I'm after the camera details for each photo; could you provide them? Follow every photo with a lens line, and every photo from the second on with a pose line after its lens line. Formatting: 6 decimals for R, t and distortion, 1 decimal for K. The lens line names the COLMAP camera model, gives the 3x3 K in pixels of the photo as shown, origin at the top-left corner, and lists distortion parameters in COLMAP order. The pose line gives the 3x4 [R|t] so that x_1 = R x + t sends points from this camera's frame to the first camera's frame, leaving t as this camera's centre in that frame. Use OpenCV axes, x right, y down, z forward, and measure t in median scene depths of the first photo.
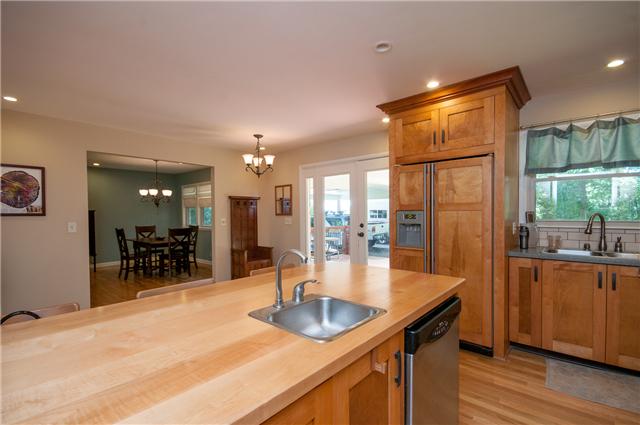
lens RADIAL K [[293.5, 0, 319.9], [0, 293.5, 215.9], [0, 0, 1]] dist [-0.000479, 0.000013]
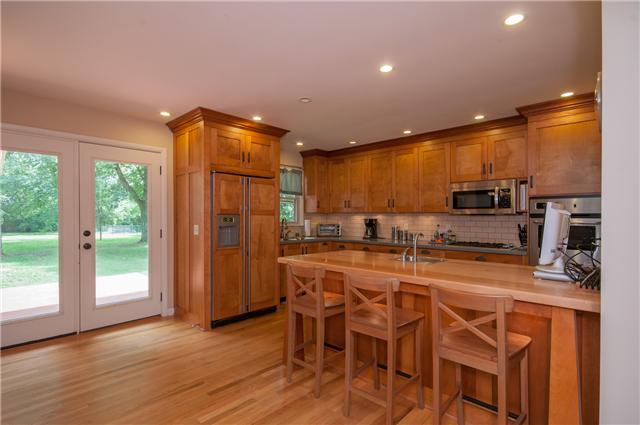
lens RADIAL K [[312.9, 0, 320.5], [0, 312.9, 216.7], [0, 0, 1]] dist [0.001001, 0.000132]
pose [[0.042469, 0.007282, 0.999071, -0.872727], [0.006787, 0.999948, -0.007577, 0.002103], [-0.999075, 0.007103, 0.042417, 0.585096]]
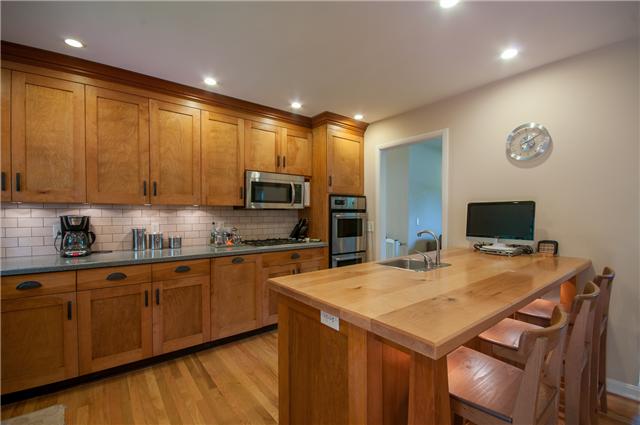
lens RADIAL K [[293.5, 0, 319.9], [0, 293.5, 215.9], [0, 0, 1]] dist [-0.000479, 0.000013]
pose [[-0.985254, 0.004299, 0.171047, 0.082927], [0.007988, 0.999750, 0.020885, -0.009302], [-0.170914, 0.021944, -0.985042, 1.053767]]
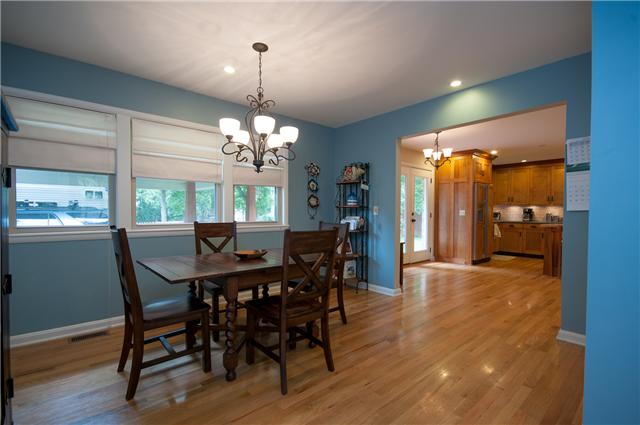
lens RADIAL K [[293.5, 0, 319.9], [0, 293.5, 215.9], [0, 0, 1]] dist [-0.000479, 0.000013]
pose [[0.140192, -0.015151, 0.990008, -1.921201], [-0.001616, 0.999878, 0.015531, 0.029969], [-0.990123, -0.003778, 0.140150, 1.821293]]
